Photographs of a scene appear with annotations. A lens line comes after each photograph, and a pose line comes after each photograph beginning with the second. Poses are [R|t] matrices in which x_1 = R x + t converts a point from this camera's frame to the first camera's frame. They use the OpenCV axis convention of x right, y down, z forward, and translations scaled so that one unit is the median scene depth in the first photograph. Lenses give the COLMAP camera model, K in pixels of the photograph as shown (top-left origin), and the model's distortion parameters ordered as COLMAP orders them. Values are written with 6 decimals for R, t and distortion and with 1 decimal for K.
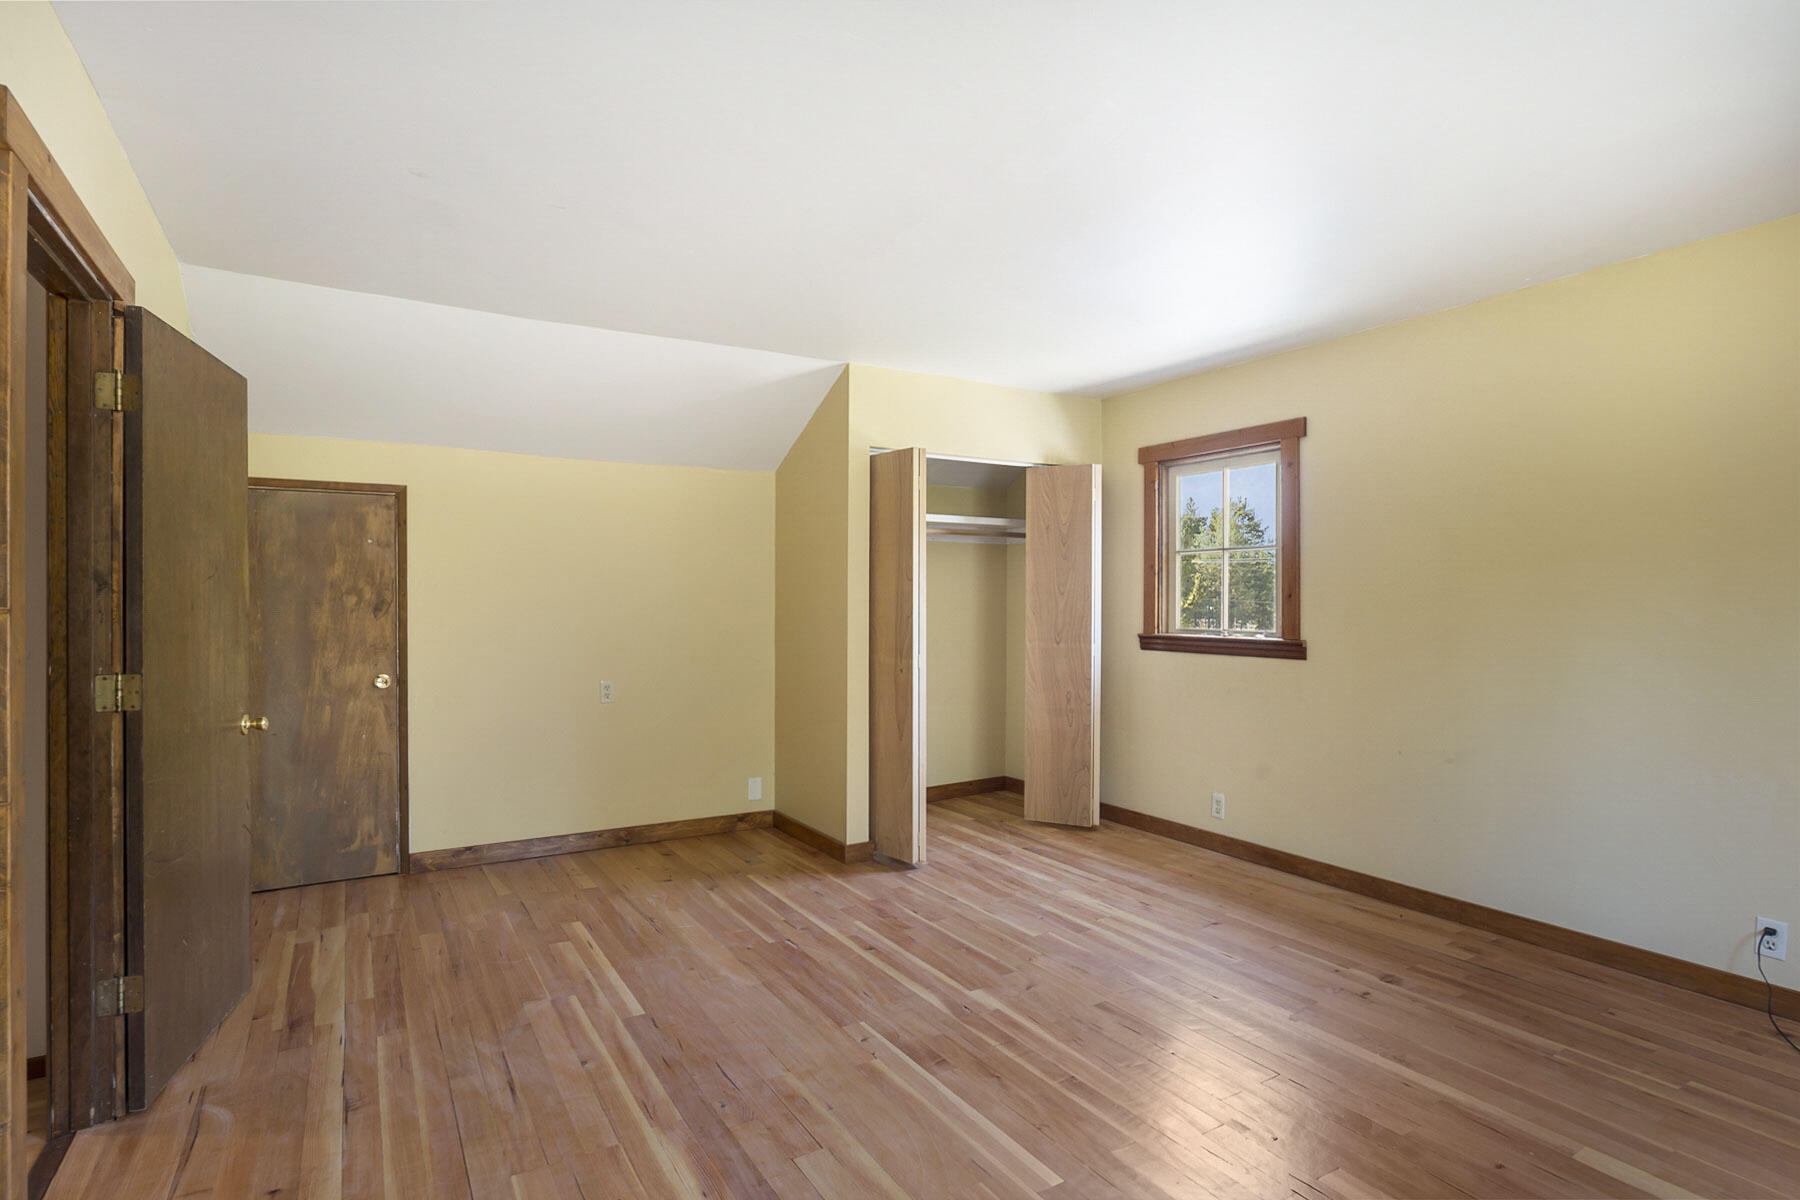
lens RADIAL K [[909.0, 0, 903.8], [0, 909.0, 601.0], [0, 0, 1]] dist [-0.018958, 0.009248]
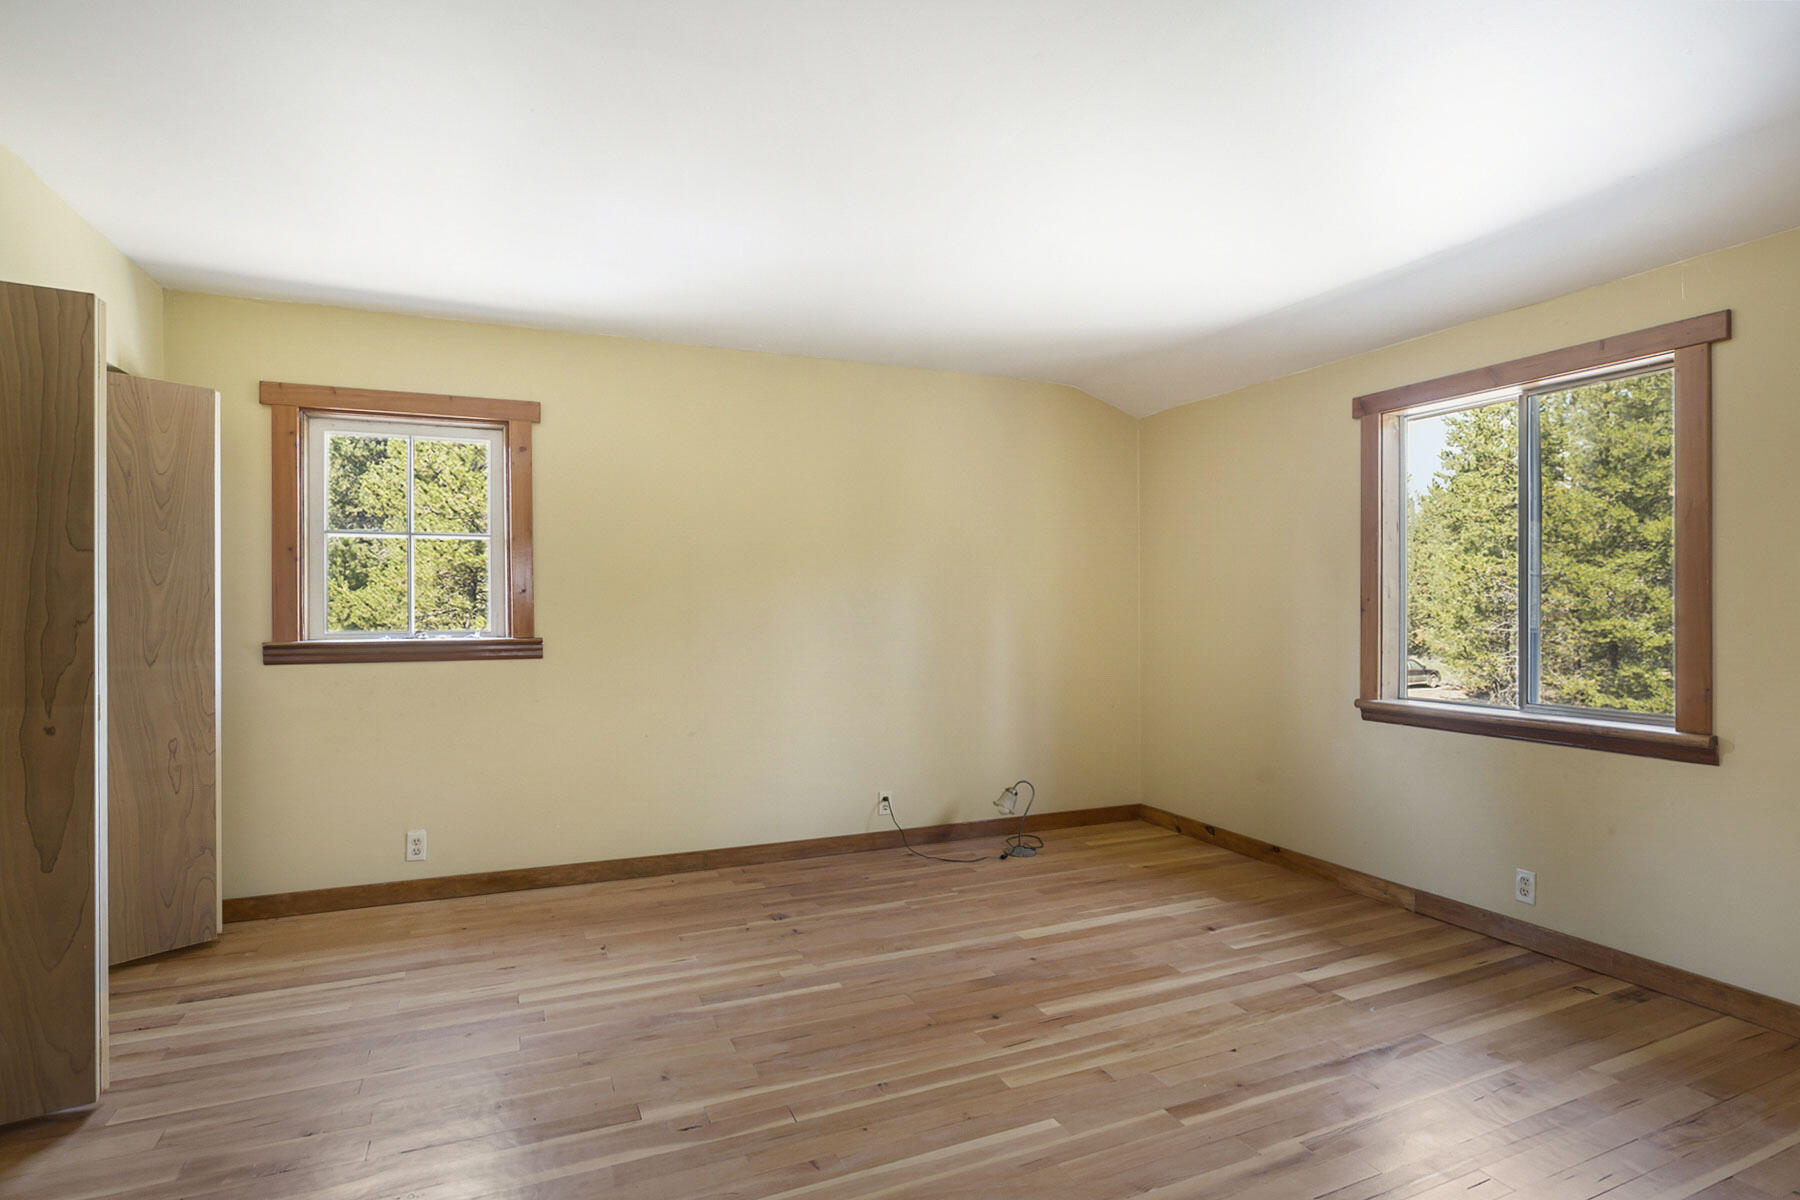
lens RADIAL K [[909.0, 0, 903.8], [0, 909.0, 601.0], [0, 0, 1]] dist [-0.018958, 0.009248]
pose [[0.138170, 0.004949, 0.990396, -0.442626], [0.004065, 0.999976, -0.005564, 0.010775], [-0.990400, 0.004794, 0.138146, 0.486900]]
